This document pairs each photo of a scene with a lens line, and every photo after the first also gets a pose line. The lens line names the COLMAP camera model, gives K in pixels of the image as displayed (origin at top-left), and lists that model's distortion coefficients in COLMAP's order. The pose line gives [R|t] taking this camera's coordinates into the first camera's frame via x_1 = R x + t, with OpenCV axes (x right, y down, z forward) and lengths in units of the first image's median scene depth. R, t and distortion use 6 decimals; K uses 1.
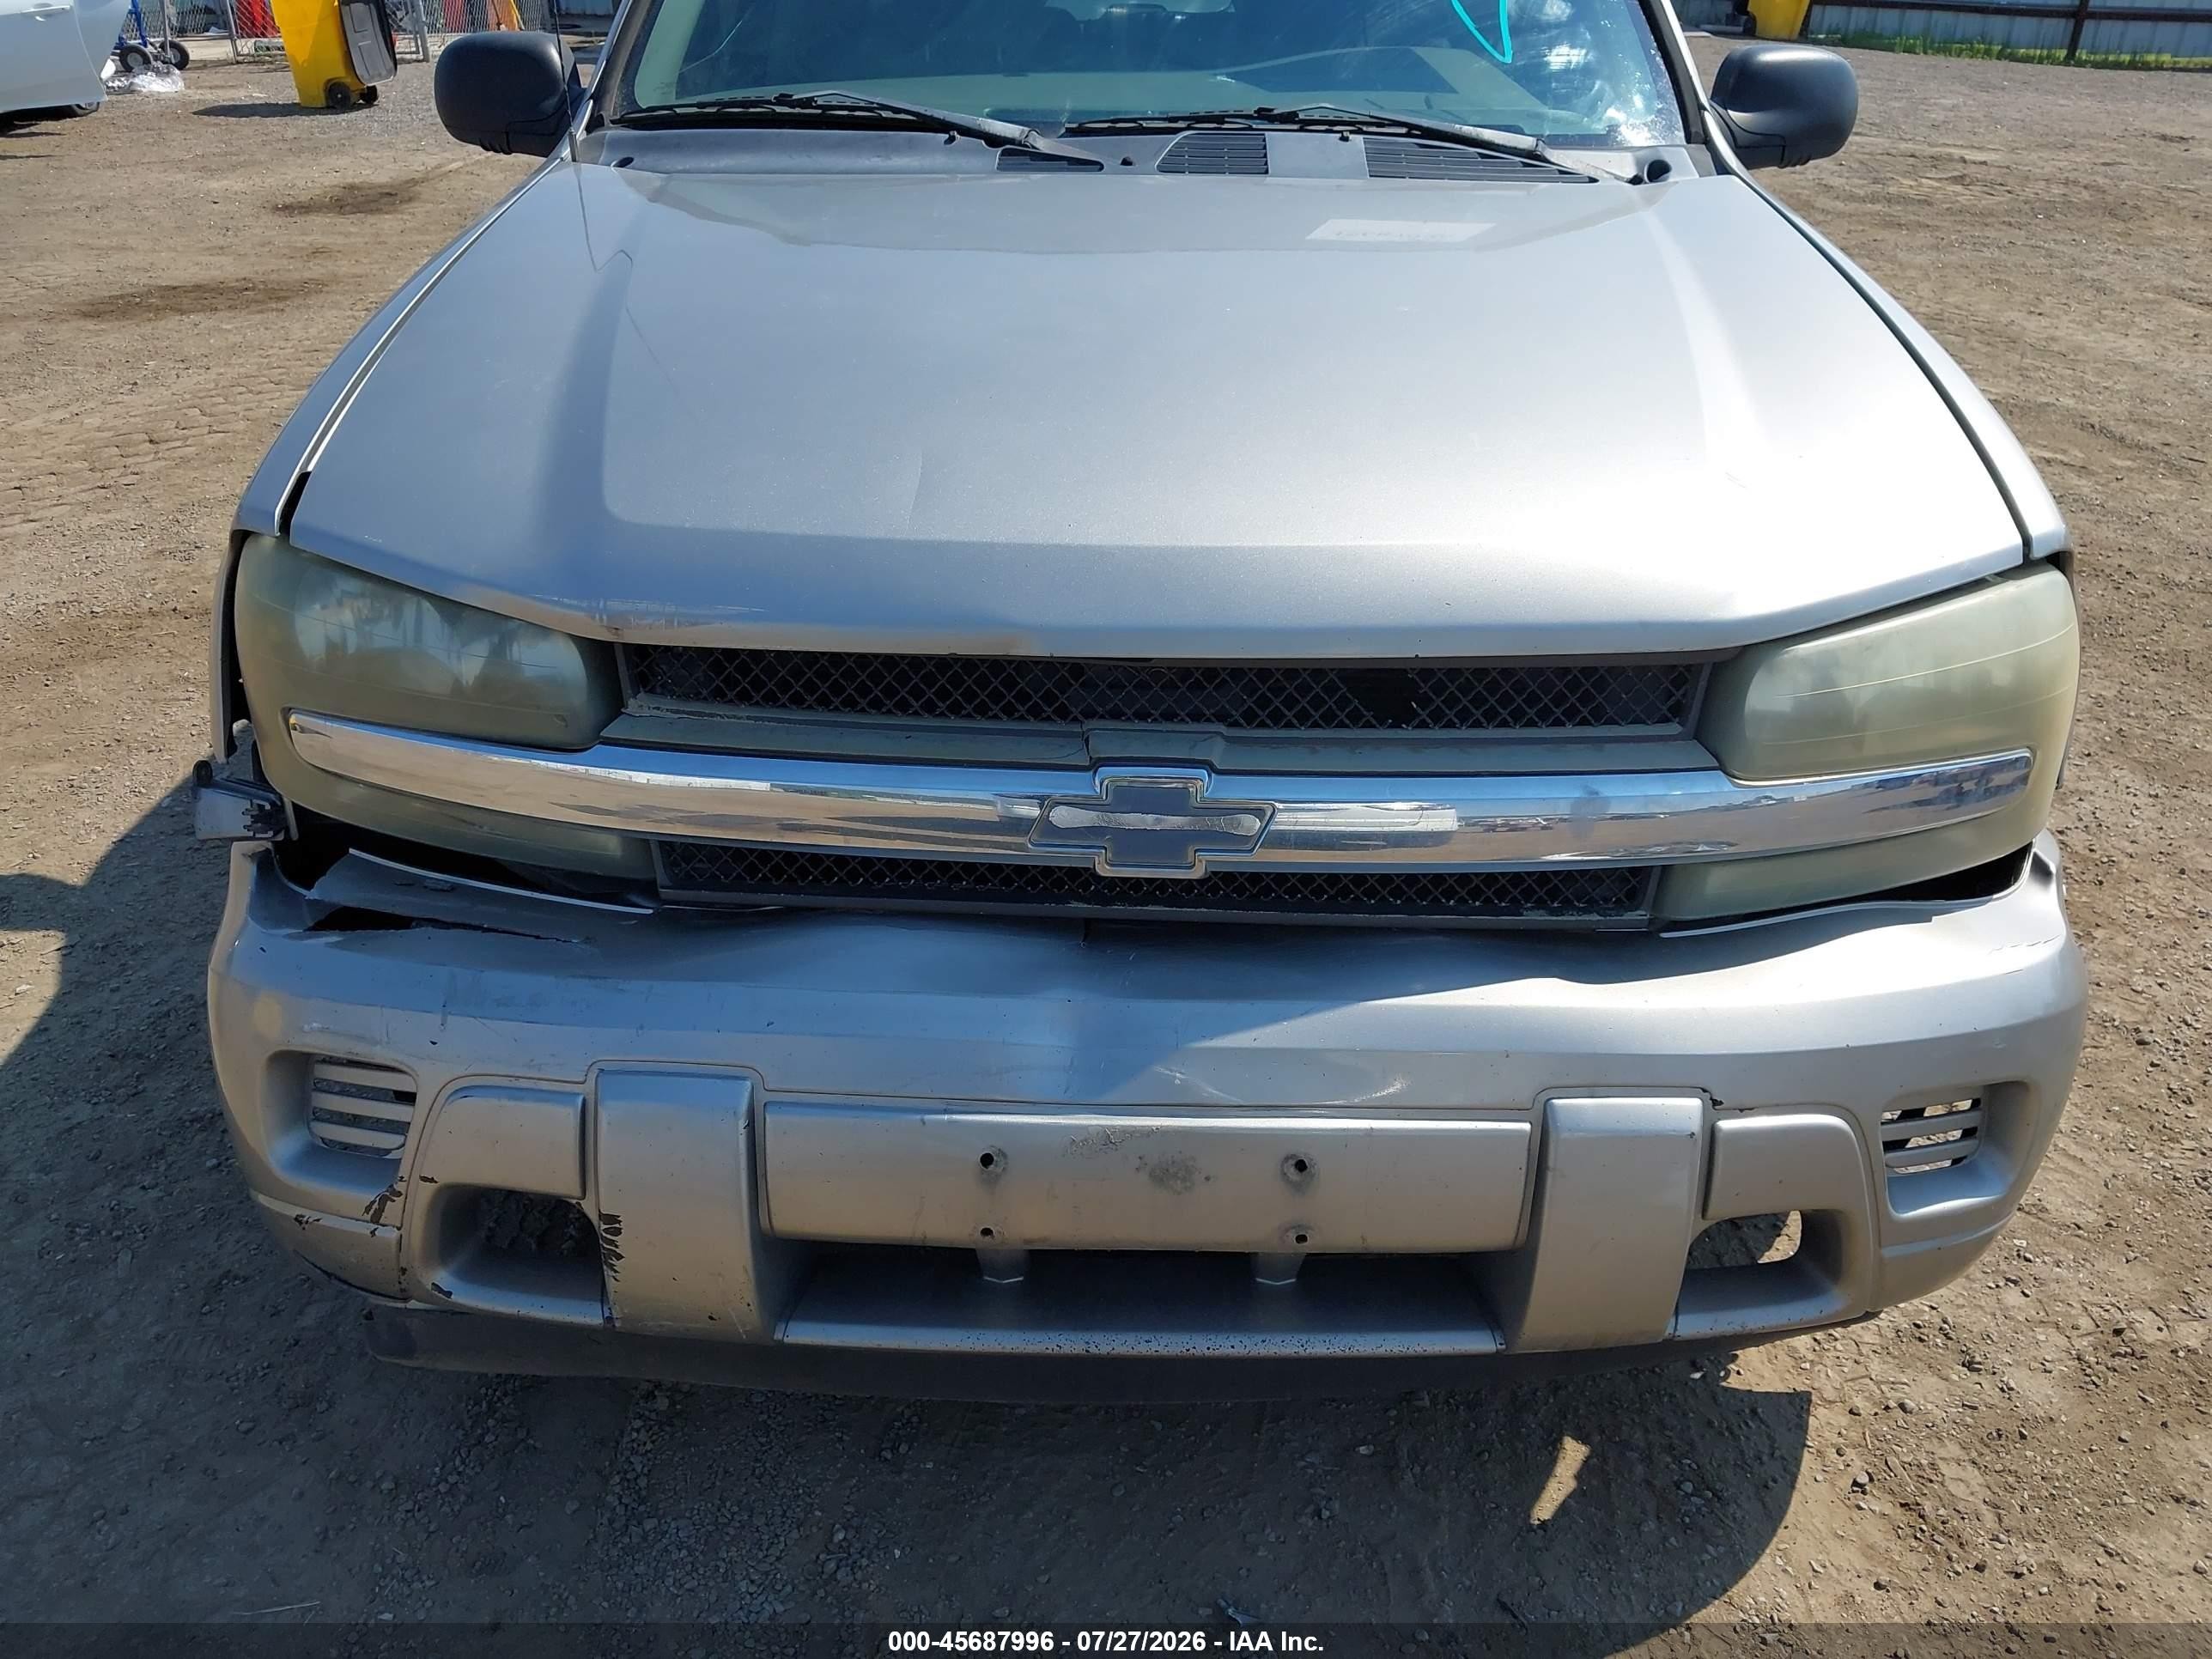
lens RADIAL K [[1807.1, 0, 1105.4], [0, 1807.1, 909.5], [0, 0, 1]] dist [0.100440, -0.132961]
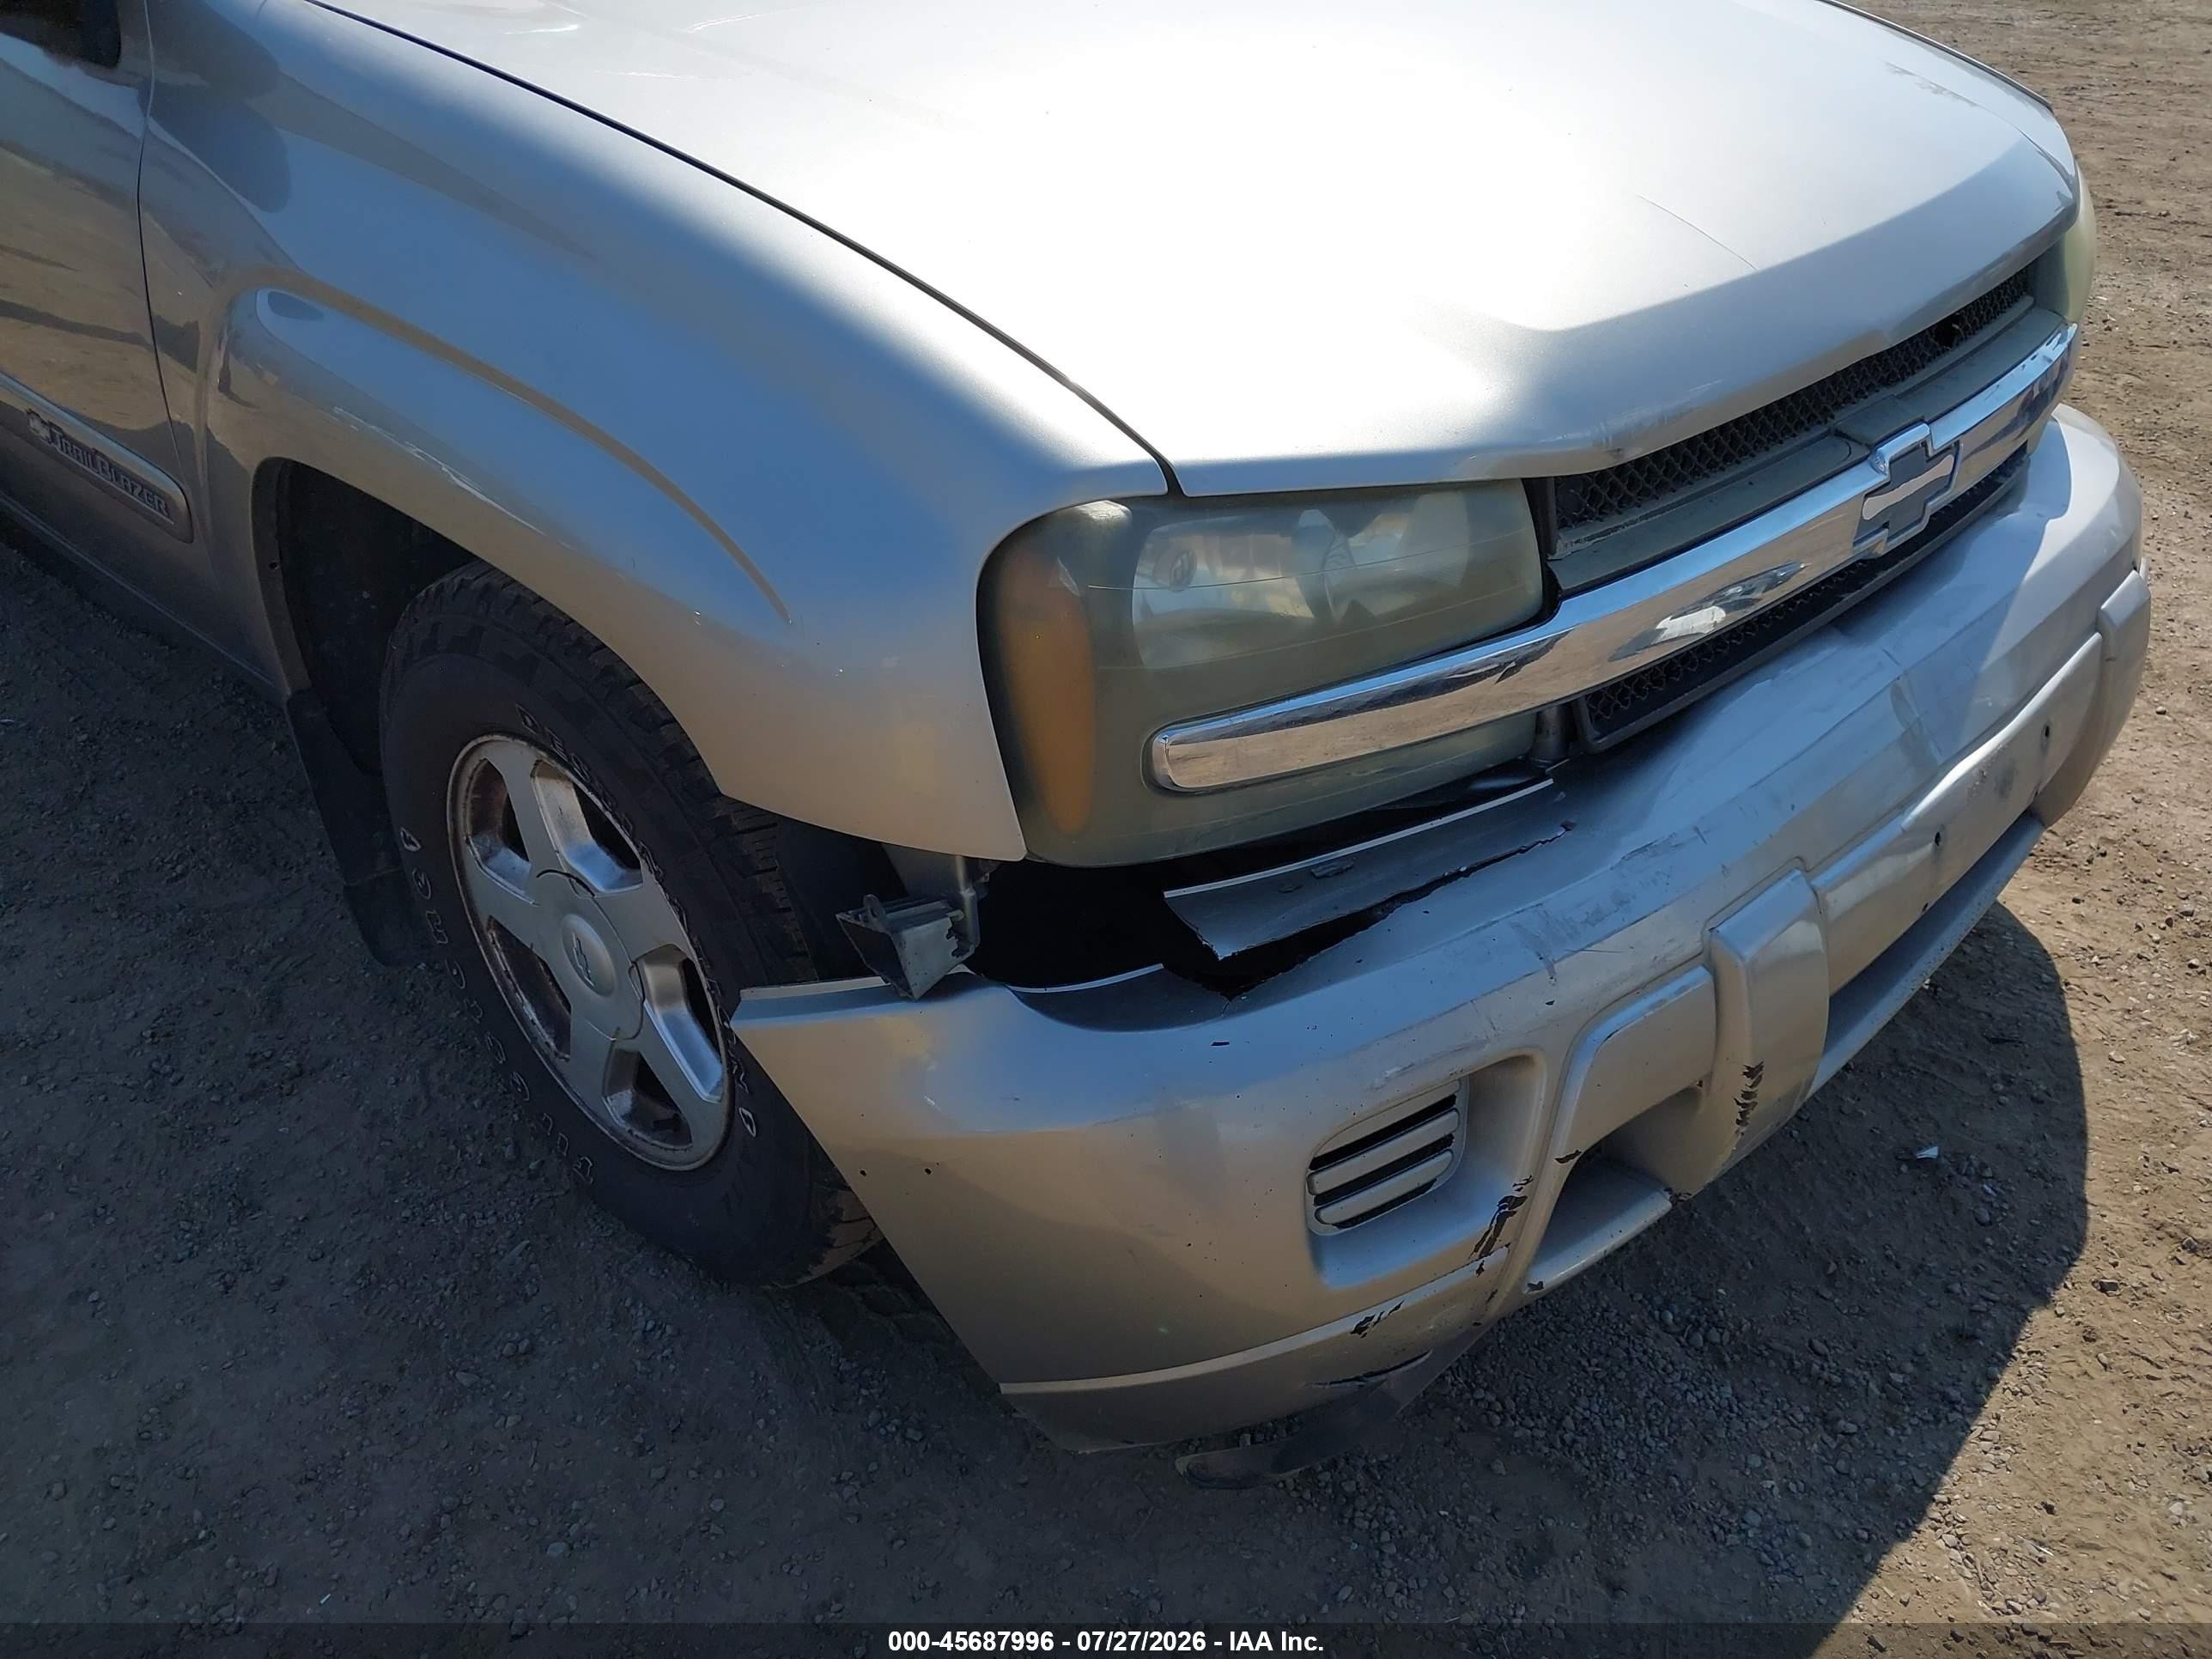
lens RADIAL K [[1807.5, 0, 1071.3], [0, 1807.5, 835.1], [0, 0, 1]] dist [0.027532, -0.038935]
pose [[0.661687, -0.400672, 0.633745, -0.716069], [0.360232, 0.911180, 0.199960, -0.171771], [-0.657574, 0.095984, 0.747251, 0.371795]]
